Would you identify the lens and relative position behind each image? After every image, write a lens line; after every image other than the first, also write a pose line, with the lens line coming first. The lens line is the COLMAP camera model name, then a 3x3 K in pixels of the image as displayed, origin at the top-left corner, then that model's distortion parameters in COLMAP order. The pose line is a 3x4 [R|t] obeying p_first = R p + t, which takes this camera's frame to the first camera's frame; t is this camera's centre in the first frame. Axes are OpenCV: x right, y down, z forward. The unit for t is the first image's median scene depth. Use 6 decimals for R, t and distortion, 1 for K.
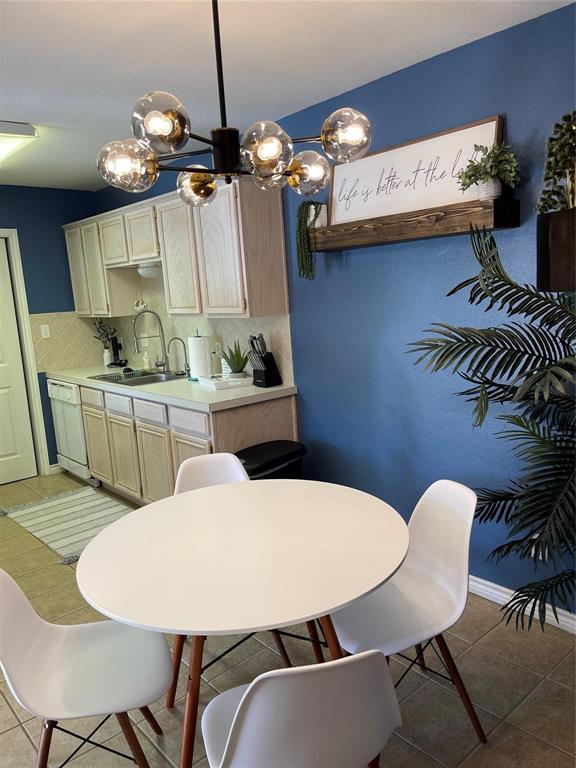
lens RADIAL K [[586.0, 0, 288.6], [0, 586.0, 396.2], [0, 0, 1]] dist [-0.000873, -0.005293]
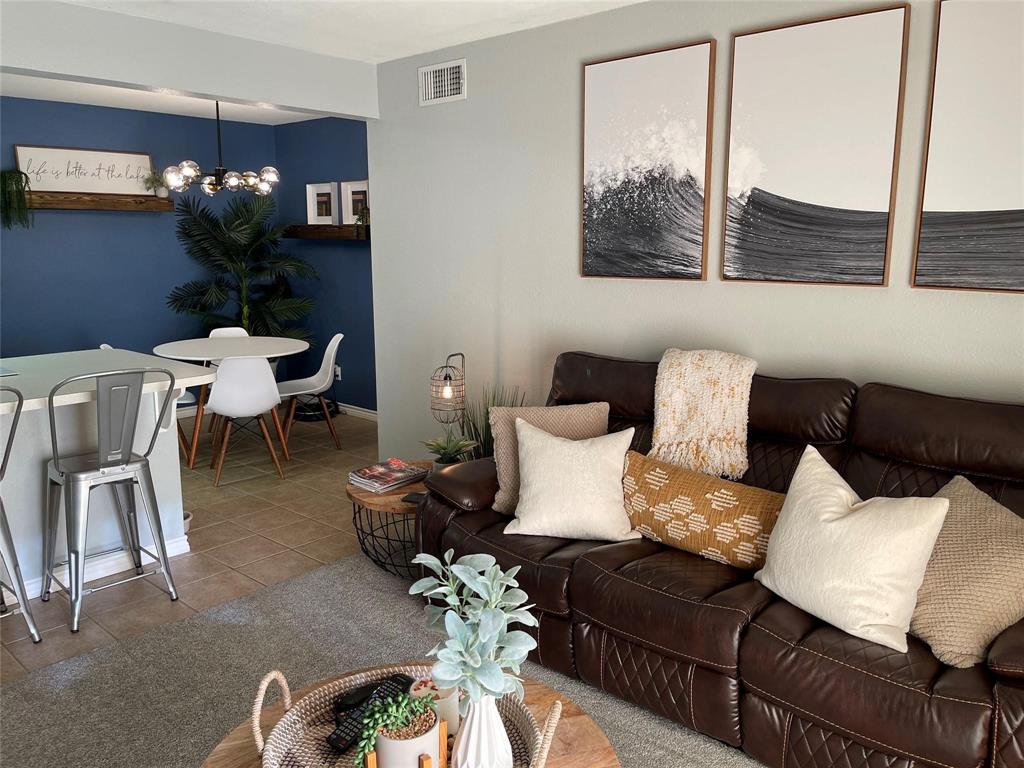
lens RADIAL K [[781.3, 0, 512.0], [0, 781.3, 384.0], [0, 0, 1]] dist [-0.000873, -0.005293]
pose [[-0.123094, -0.121787, 0.984894, -2.136864], [0.191892, 0.970790, 0.144026, 0.096872], [-0.973666, 0.206722, -0.096128, 0.237489]]
